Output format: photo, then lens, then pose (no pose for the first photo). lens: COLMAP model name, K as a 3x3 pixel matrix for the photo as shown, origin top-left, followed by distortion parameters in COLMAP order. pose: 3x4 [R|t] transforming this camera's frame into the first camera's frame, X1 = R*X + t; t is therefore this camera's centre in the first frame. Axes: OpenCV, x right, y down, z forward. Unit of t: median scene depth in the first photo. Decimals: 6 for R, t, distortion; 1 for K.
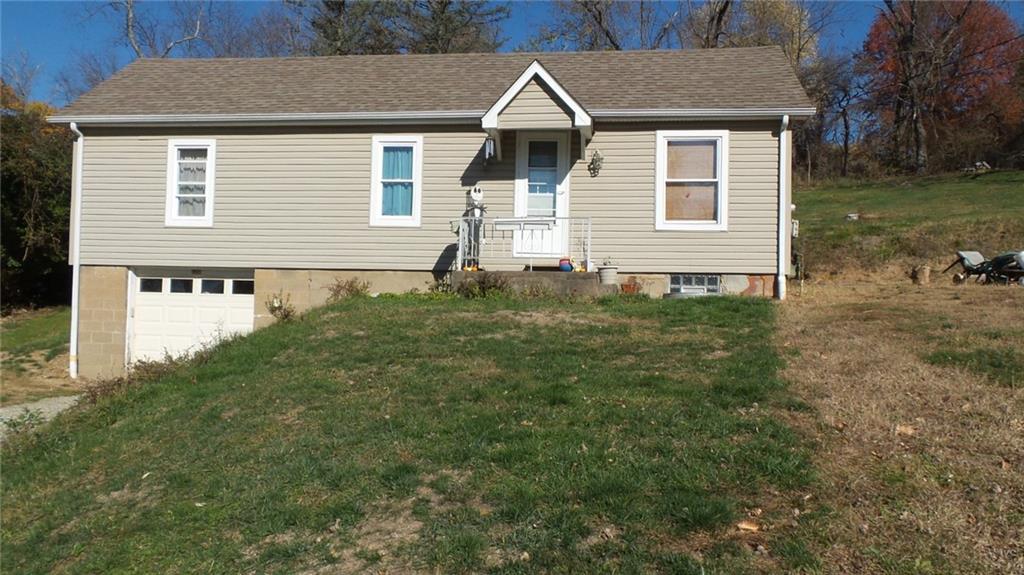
lens RADIAL K [[702.1, 0, 512.0], [0, 702.1, 293.6], [0, 0, 1]] dist [0.009297, -0.007909]
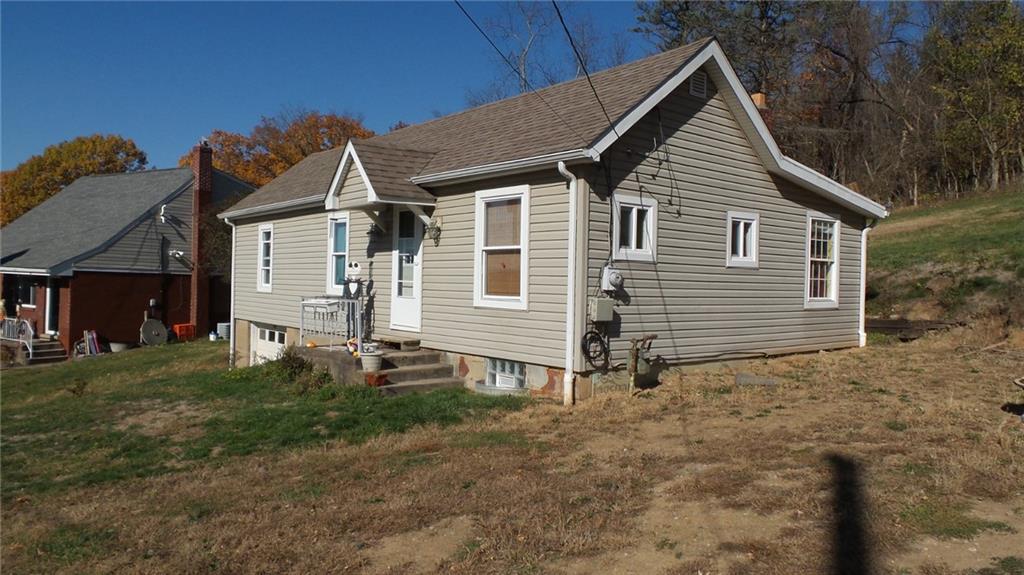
lens RADIAL K [[702.1, 0, 514.4], [0, 702.1, 285.1], [0, 0, 1]] dist [0.009297, -0.007909]
pose [[0.732485, 0.000361, -0.680783, 0.784291], [-0.018146, 0.999655, -0.018994, -0.095066], [0.680541, 0.026266, 0.732239, 0.376795]]
